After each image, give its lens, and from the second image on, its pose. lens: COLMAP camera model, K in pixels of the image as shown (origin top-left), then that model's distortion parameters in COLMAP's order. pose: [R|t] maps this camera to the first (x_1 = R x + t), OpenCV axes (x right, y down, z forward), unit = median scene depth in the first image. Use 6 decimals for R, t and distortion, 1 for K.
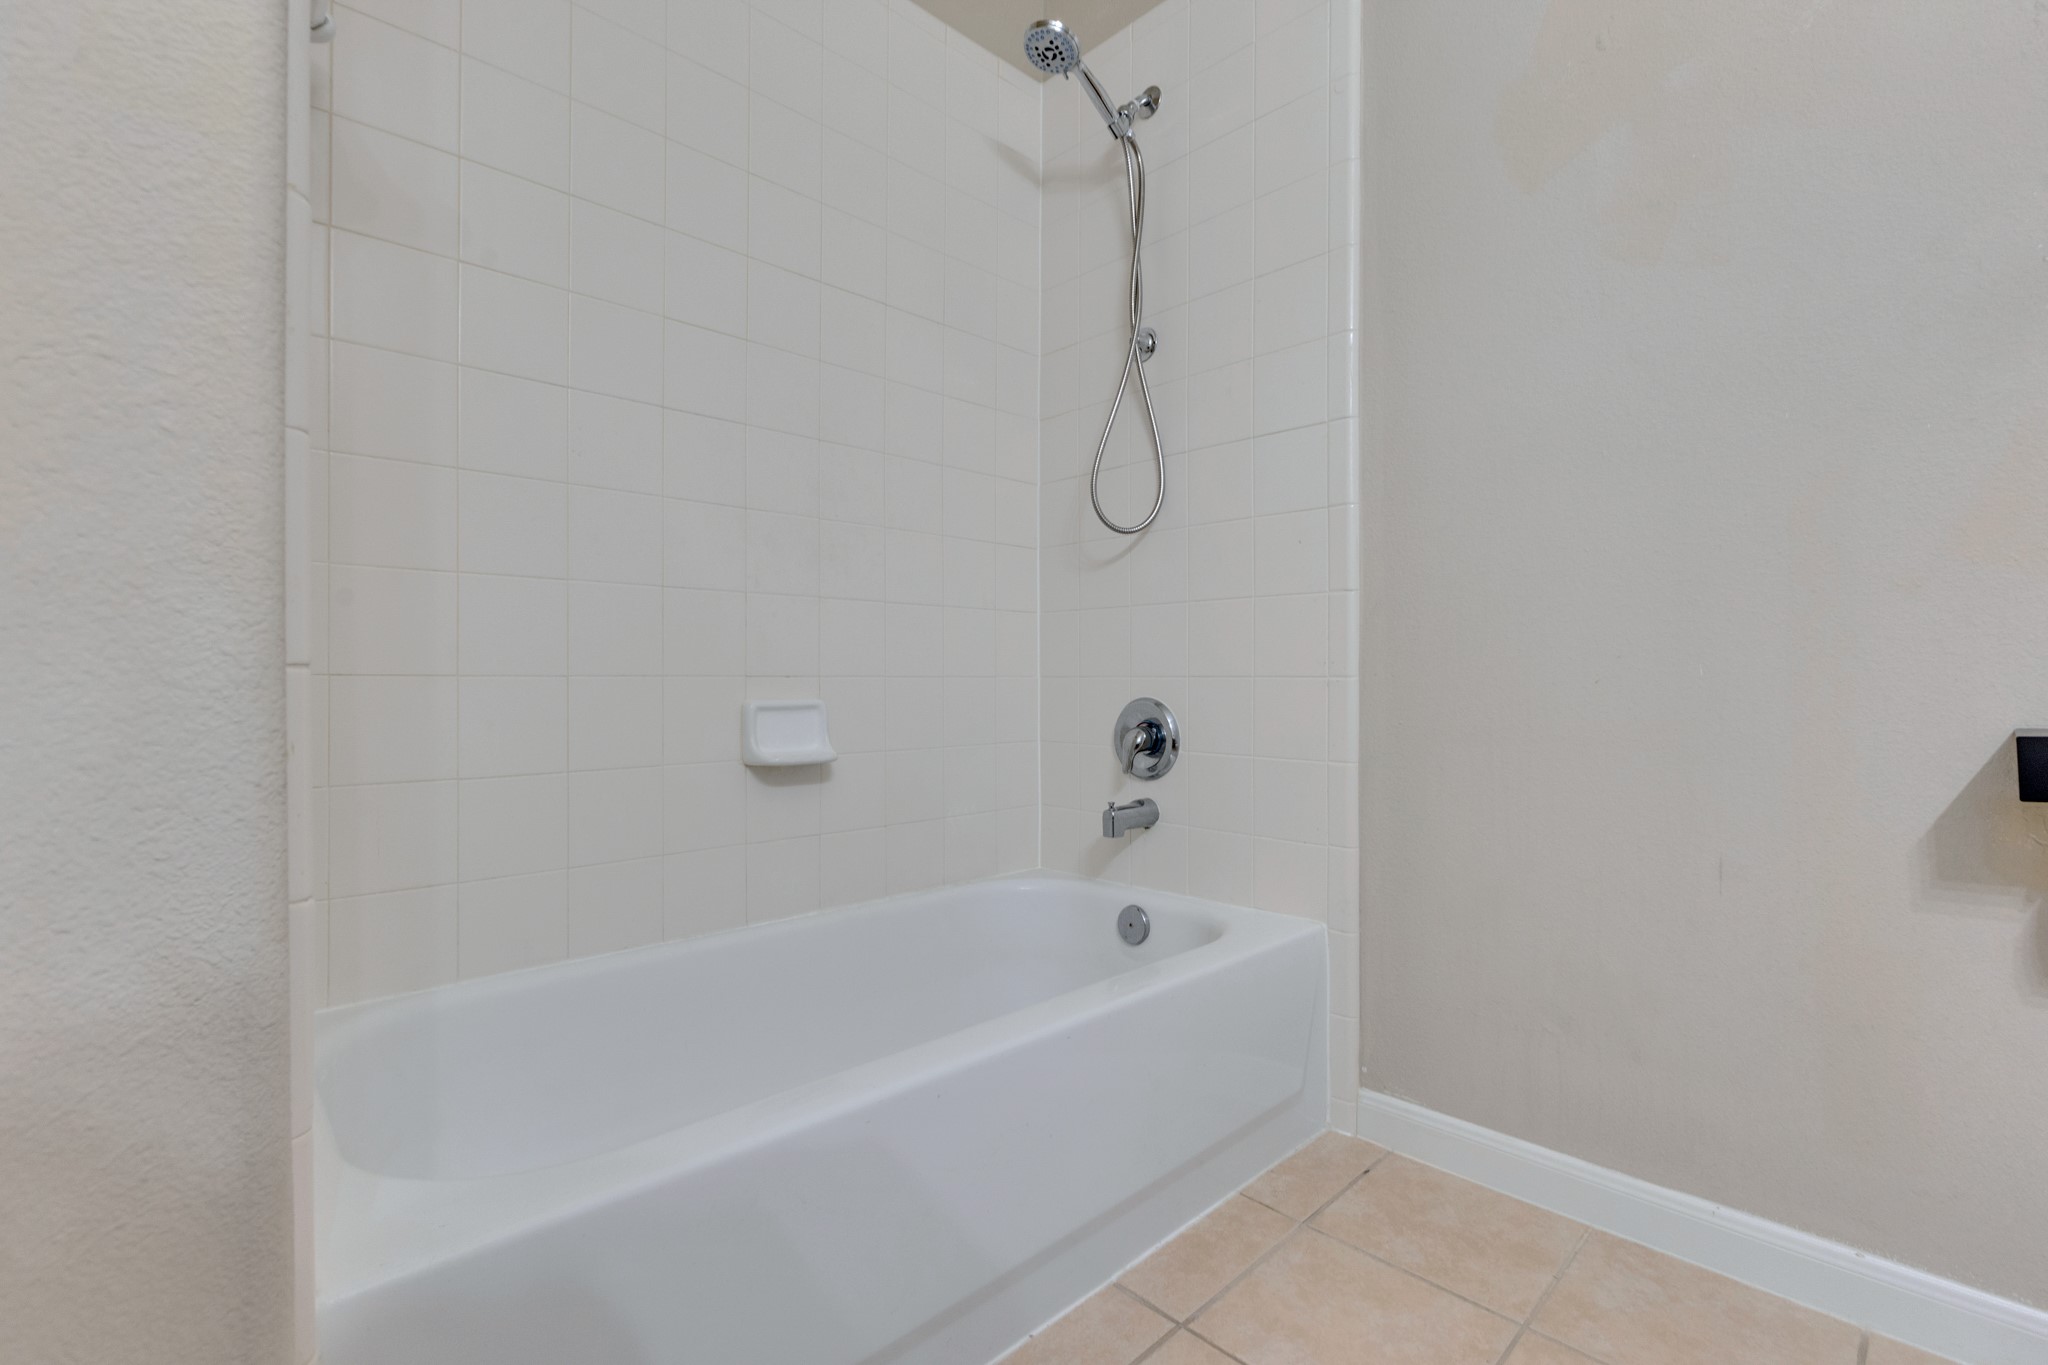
lens RADIAL K [[907.1, 0, 1023.0], [0, 907.1, 679.8], [0, 0, 1]] dist [-0.012345, 0.001886]
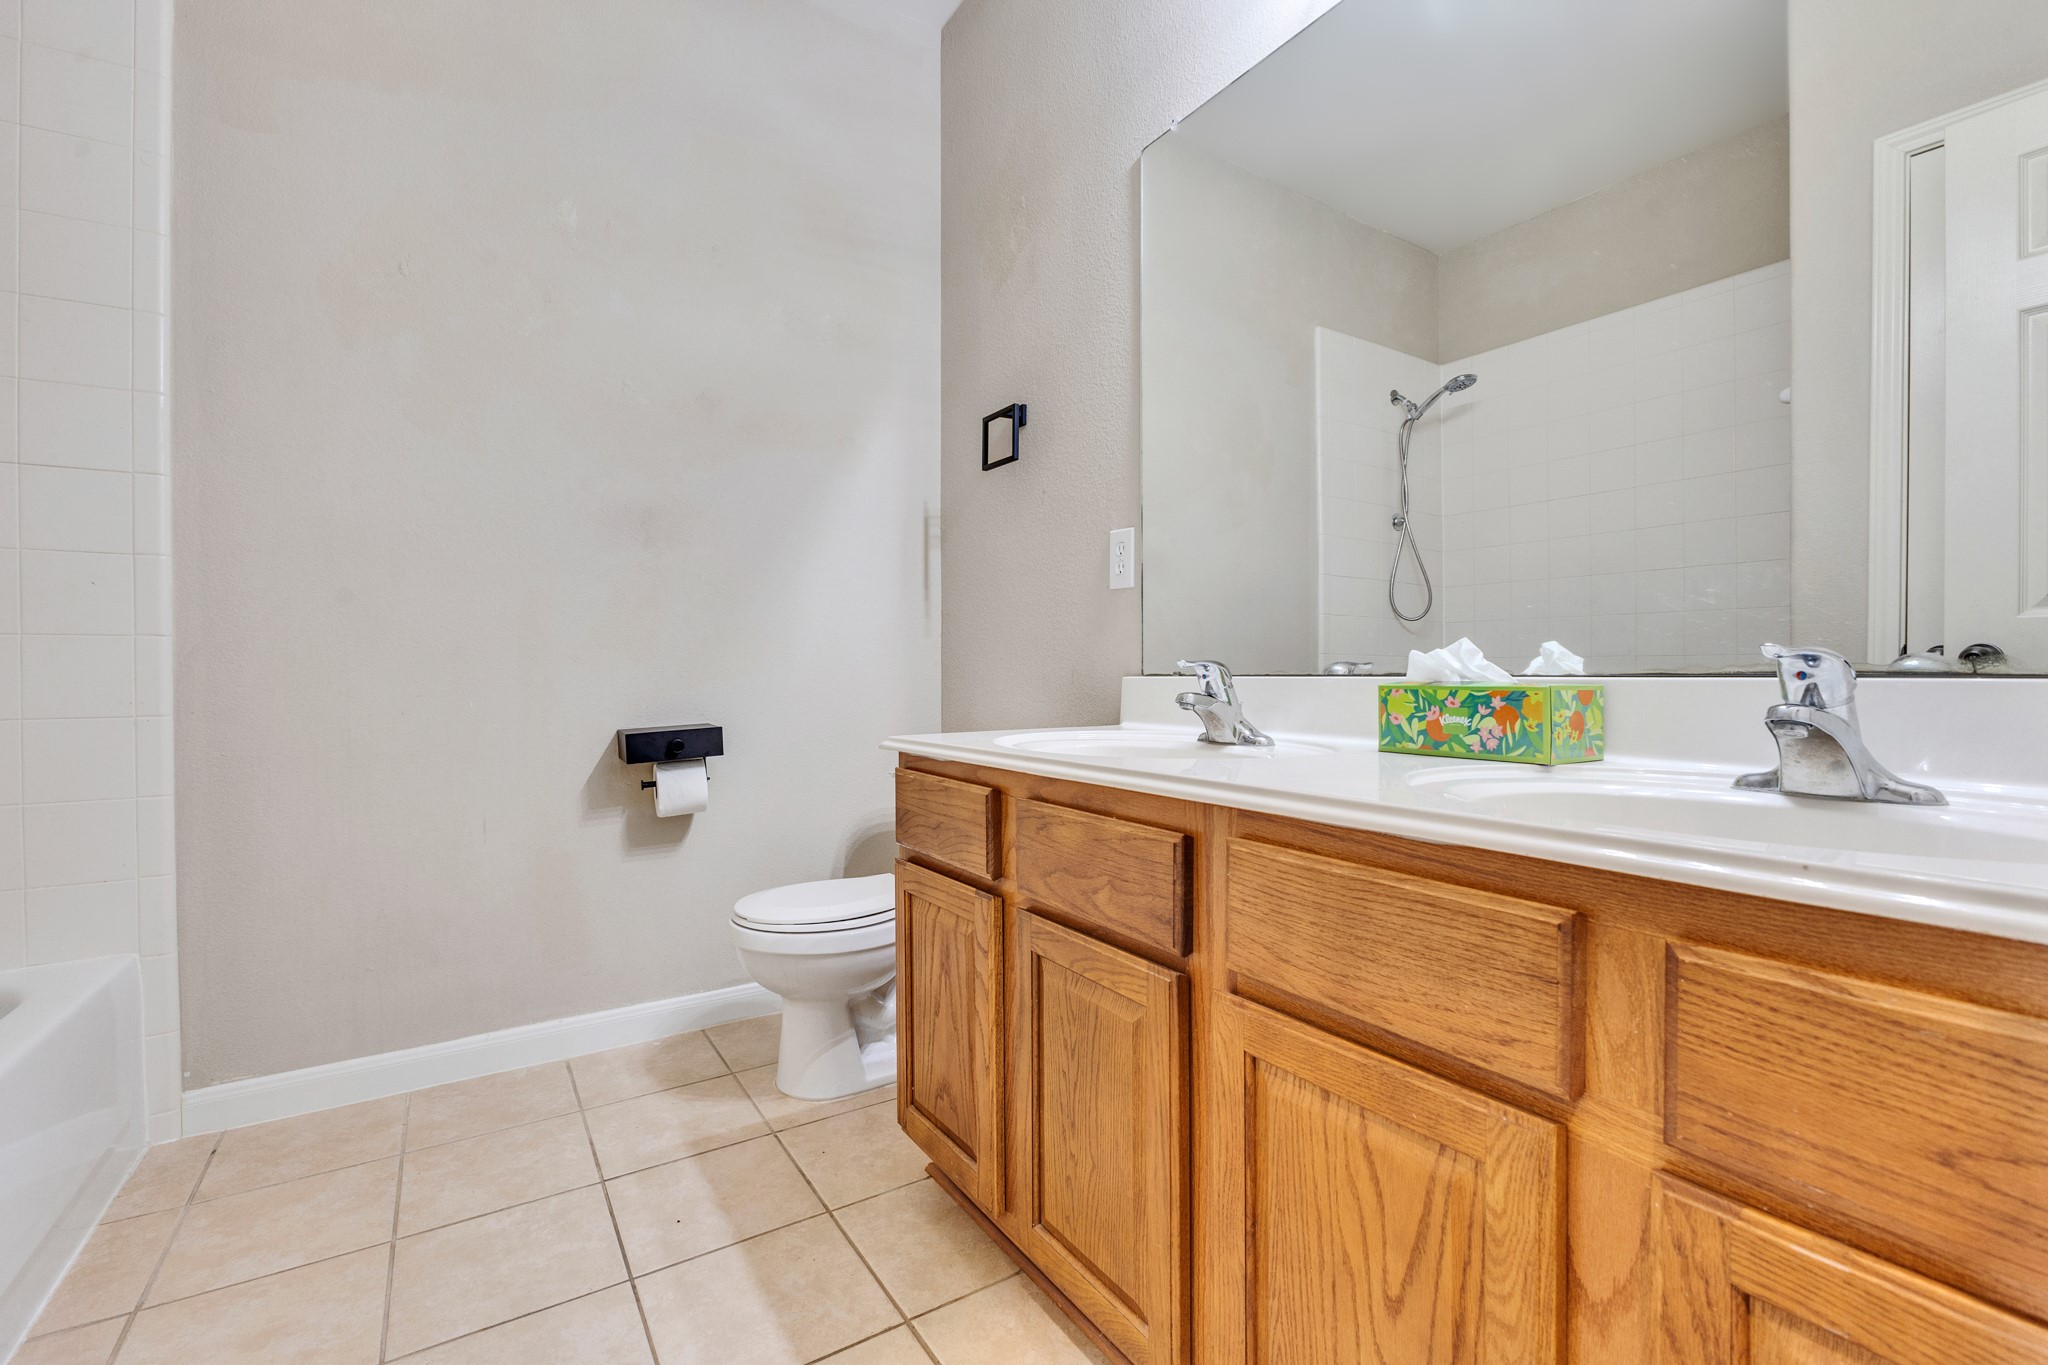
lens RADIAL K [[907.1, 0, 1023.0], [0, 907.1, 679.8], [0, 0, 1]] dist [-0.012345, 0.001886]
pose [[0.201590, -0.008973, 0.979429, -0.479747], [0.012760, 0.999897, 0.006534, -0.040113], [-0.979387, 0.011180, 0.201684, -0.215266]]
